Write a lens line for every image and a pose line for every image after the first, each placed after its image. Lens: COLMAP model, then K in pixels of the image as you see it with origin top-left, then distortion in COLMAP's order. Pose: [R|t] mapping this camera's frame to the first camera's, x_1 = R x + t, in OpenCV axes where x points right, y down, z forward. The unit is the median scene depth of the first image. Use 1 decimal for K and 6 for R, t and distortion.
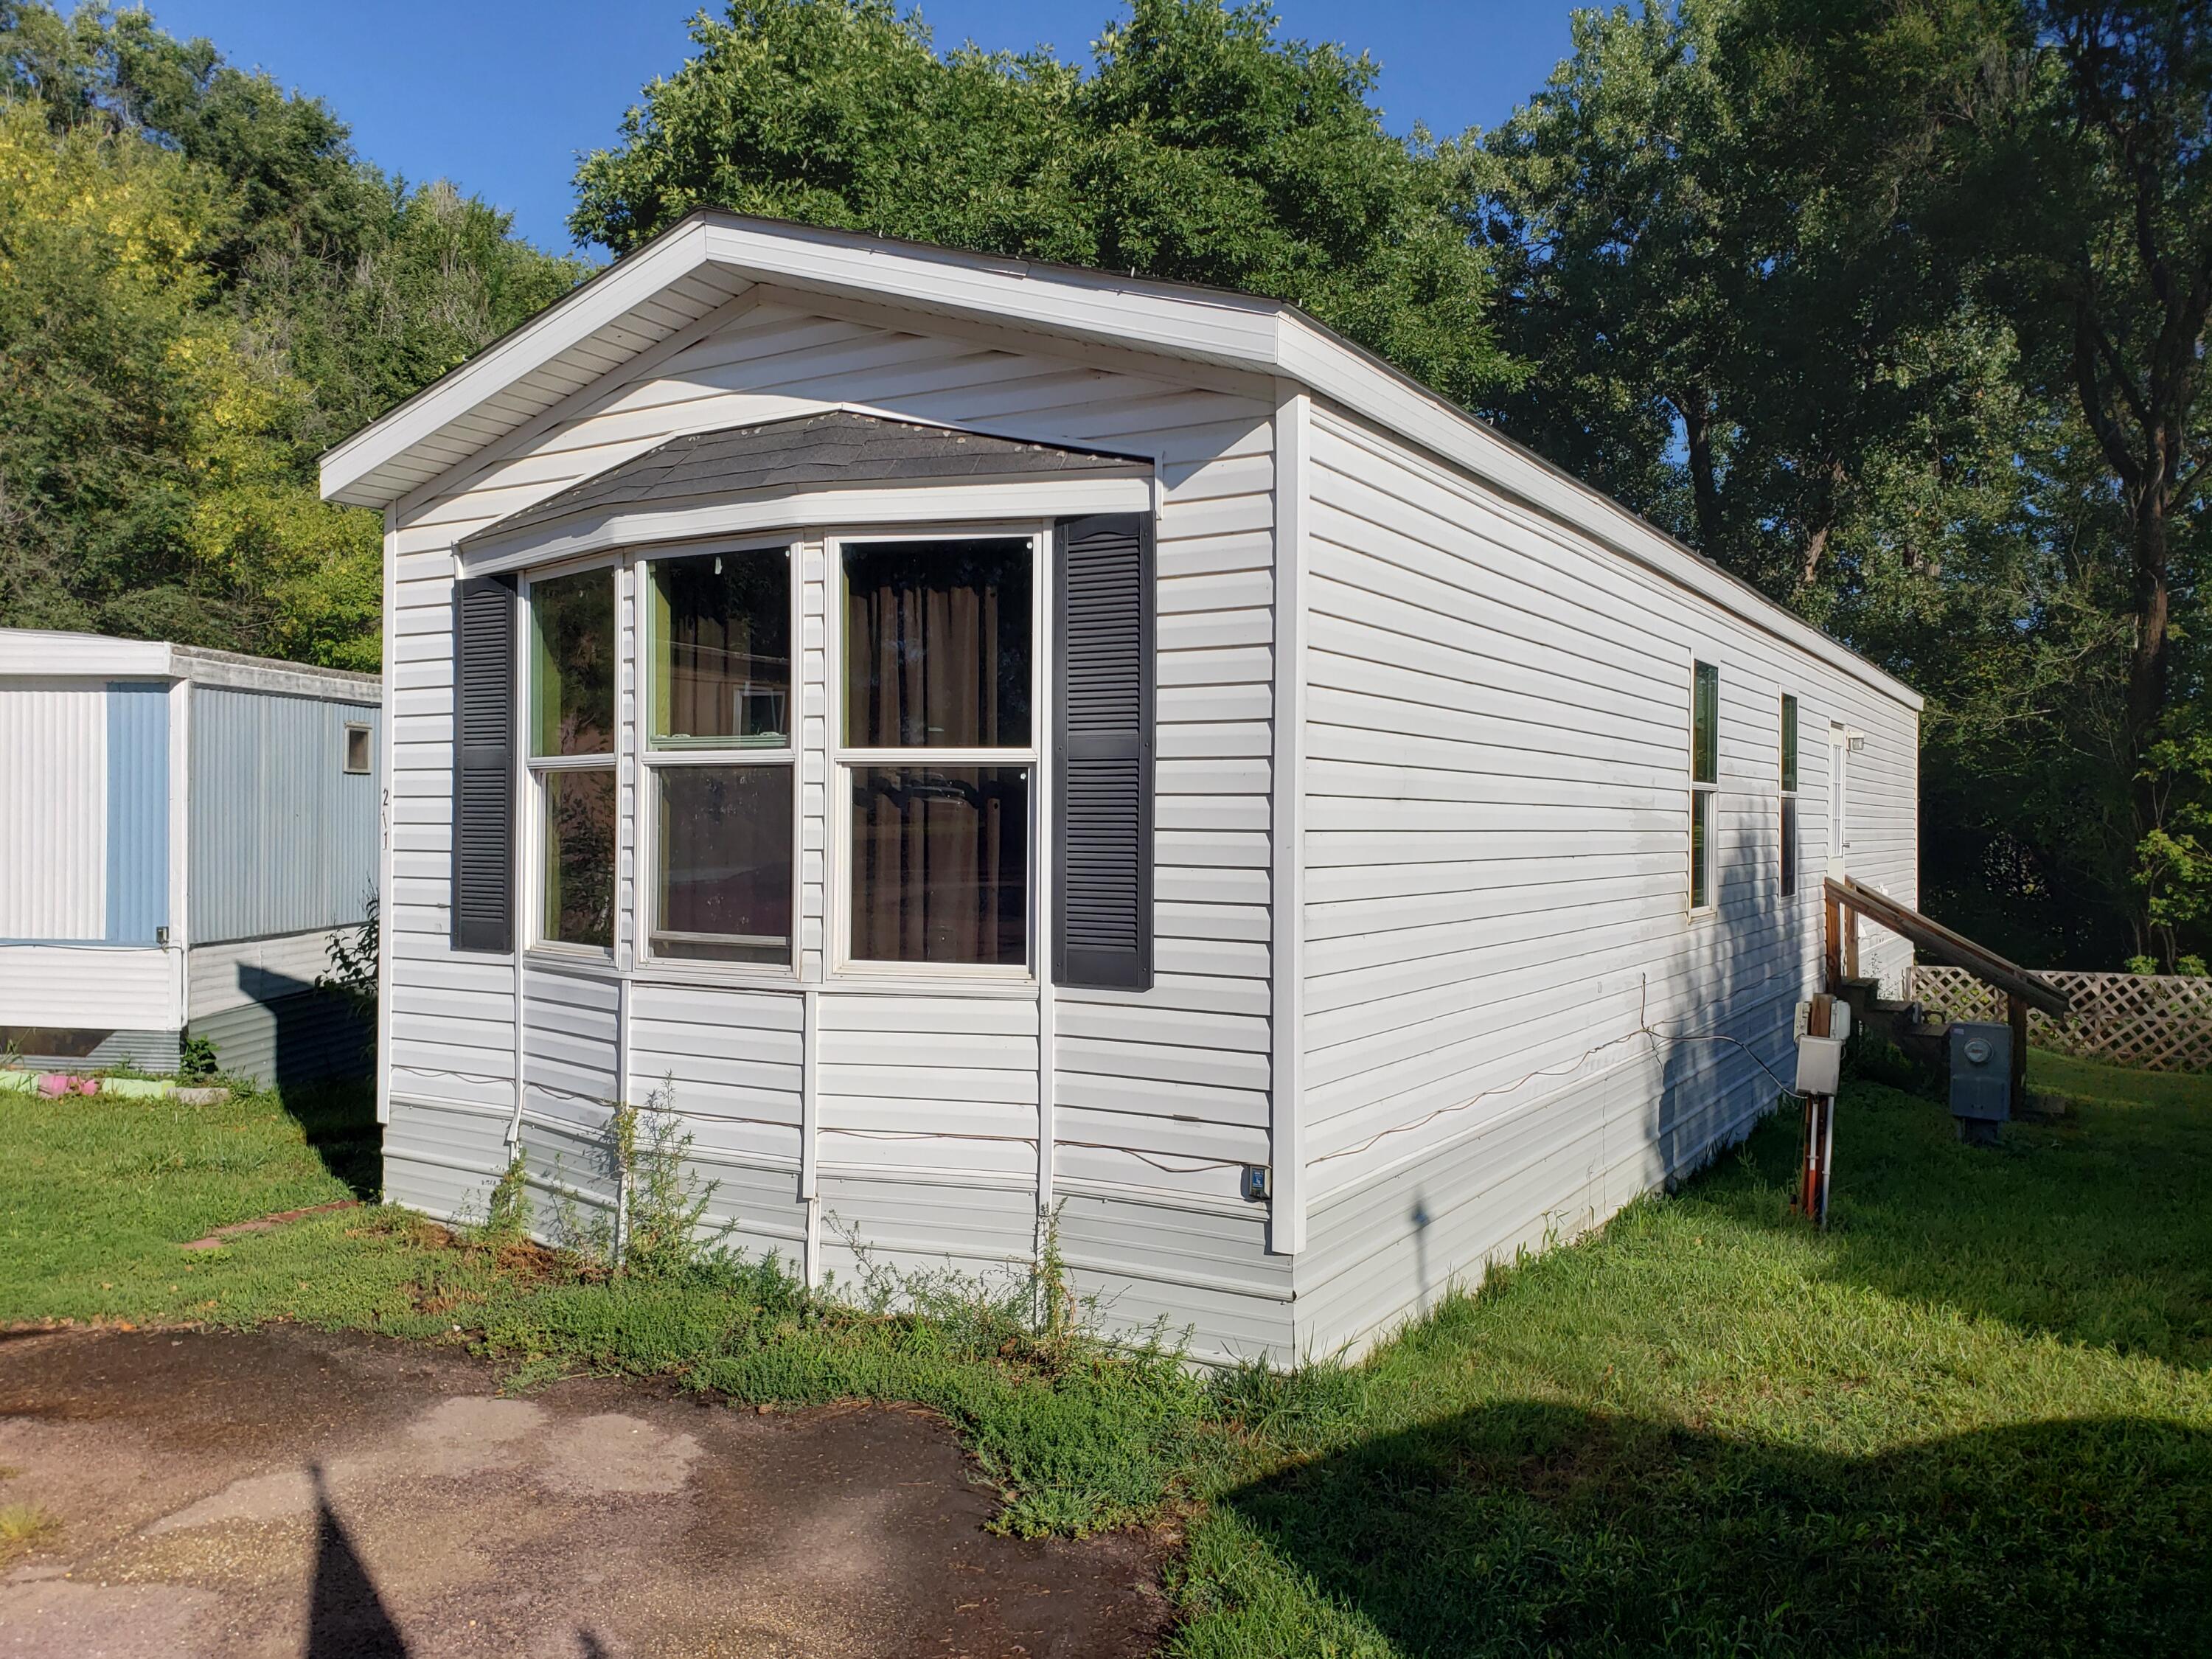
lens RADIAL K [[1619.0, 0, 1193.3], [0, 1619.0, 854.3], [0, 0, 1]] dist [0.163149, -0.198929]
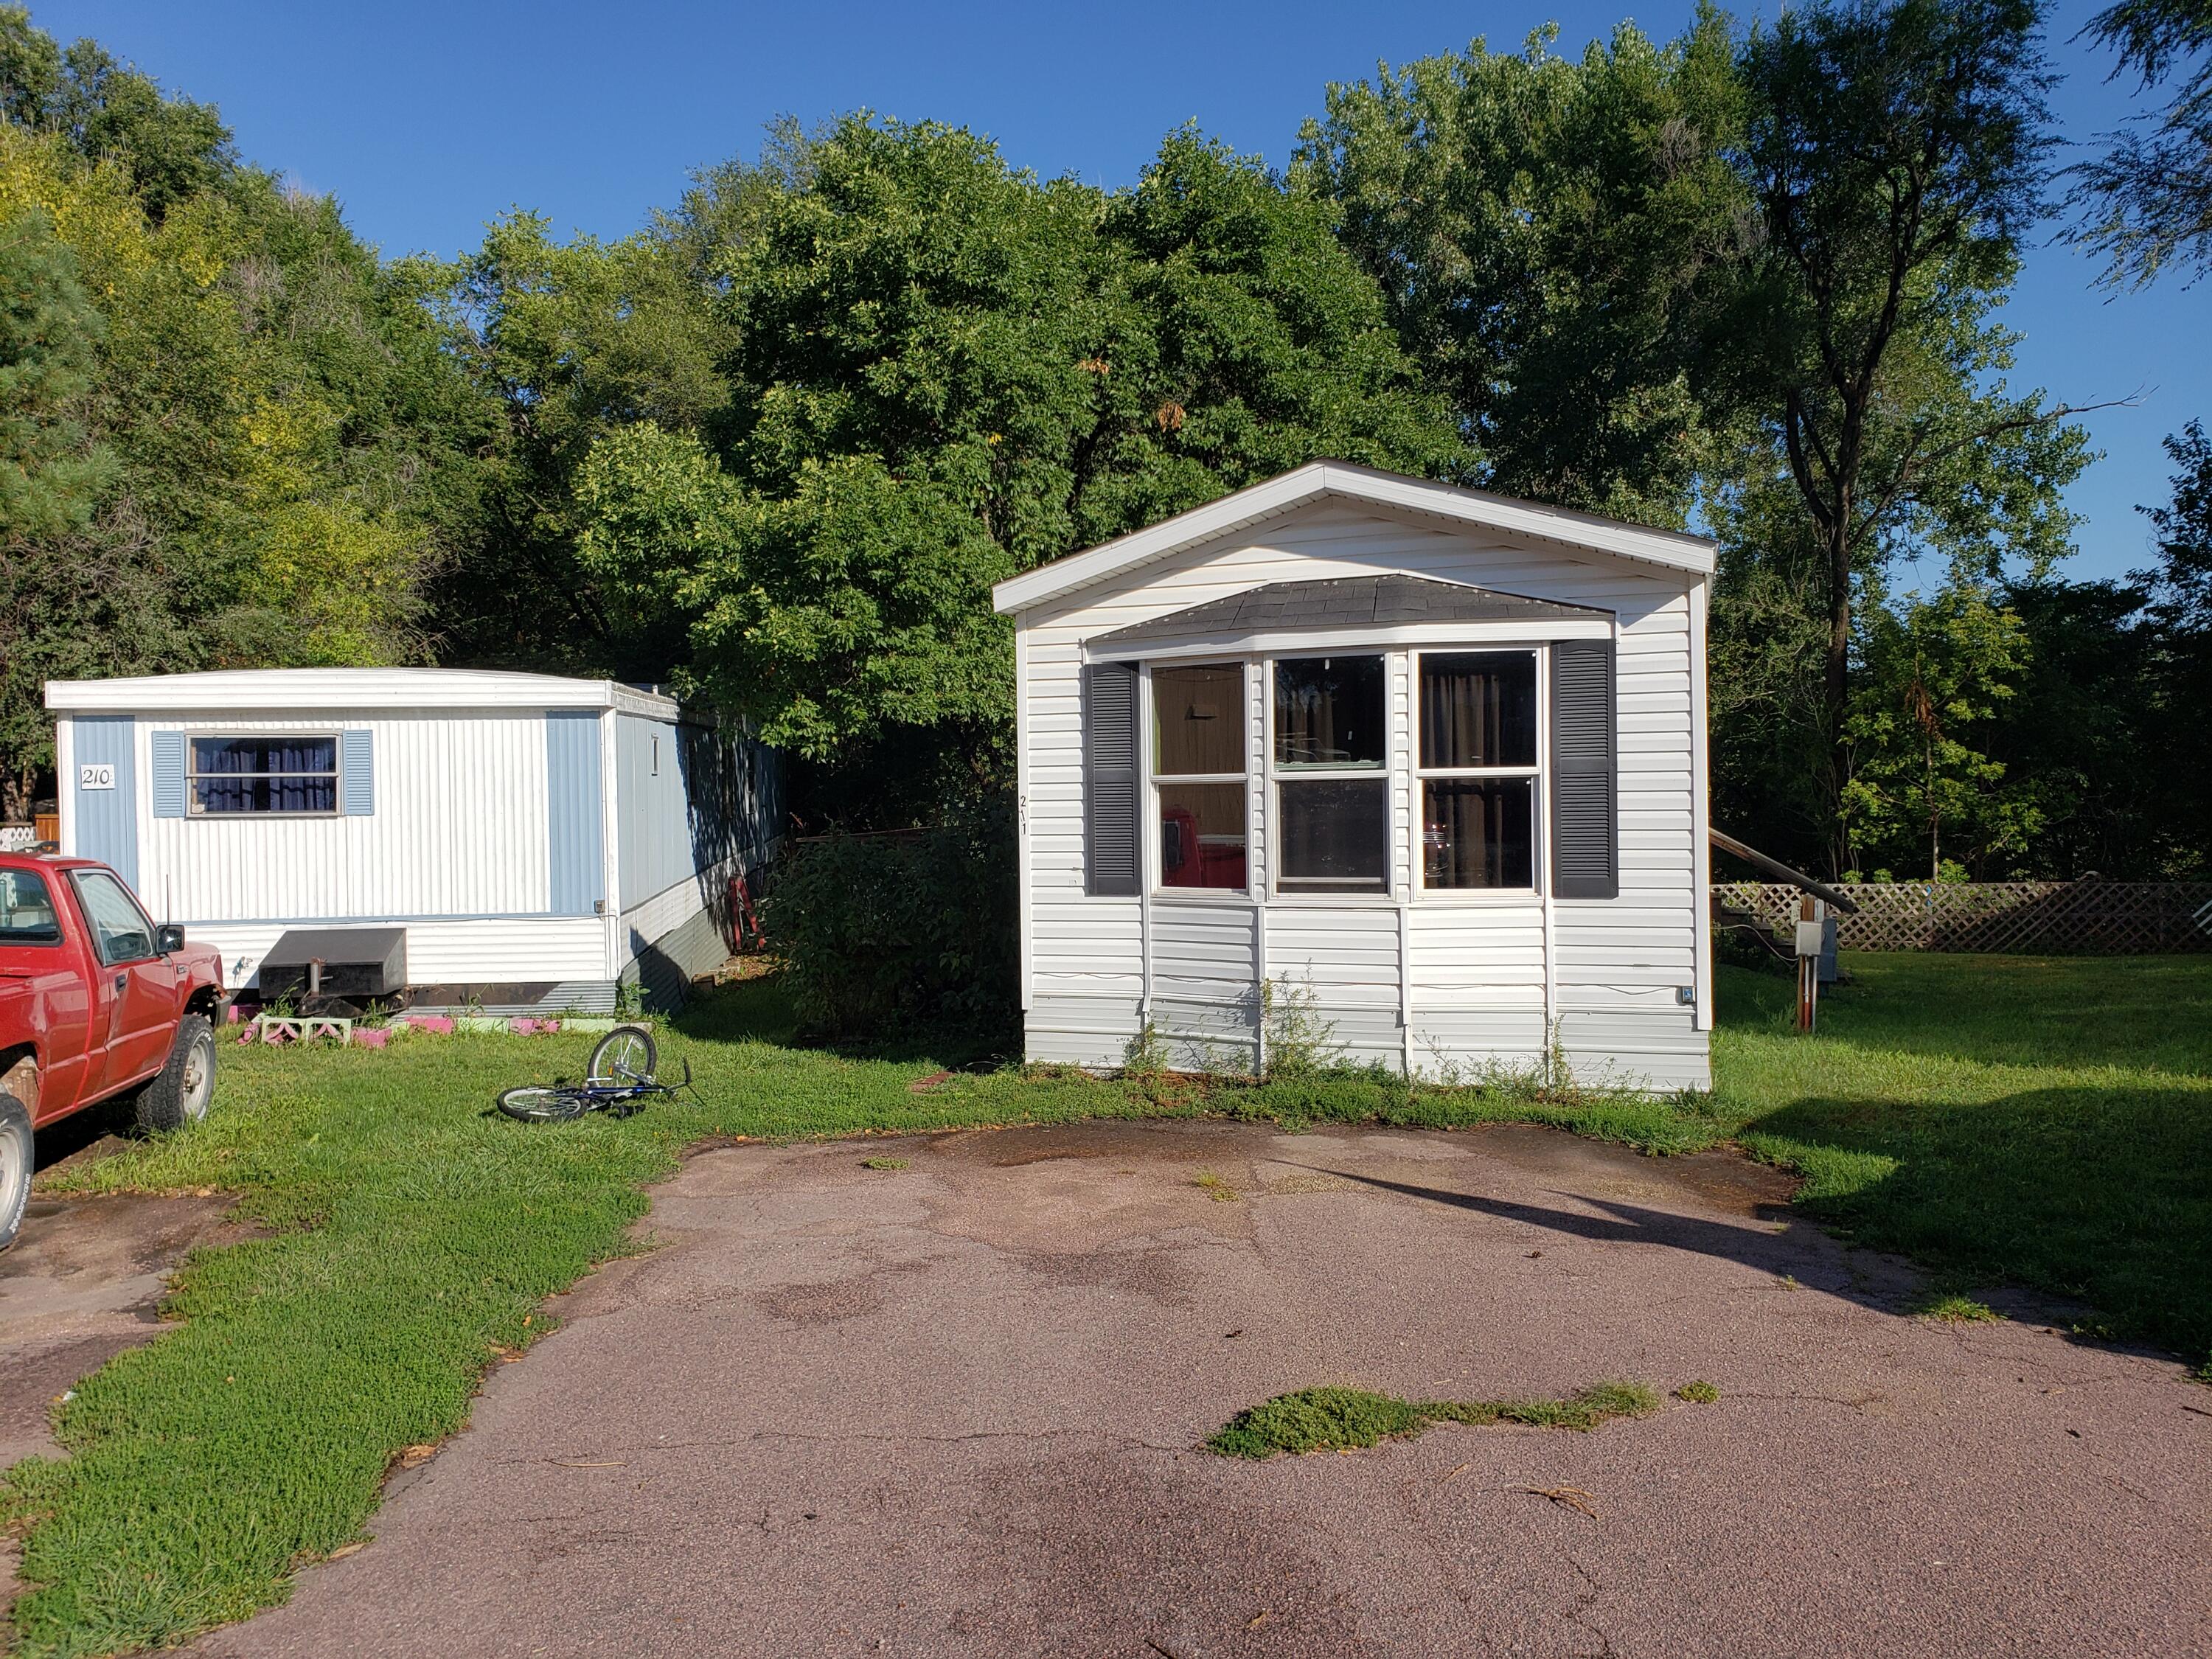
lens RADIAL K [[1771.6, 0, 1106.0], [0, 1771.6, 829.5], [0, 0, 1]] dist [0.193957, -0.350365]
pose [[0.968929, -0.031429, 0.245335, -0.946040], [0.028119, 0.999460, 0.016981, -0.038963], [-0.245737, -0.009555, 0.969290, -0.727678]]
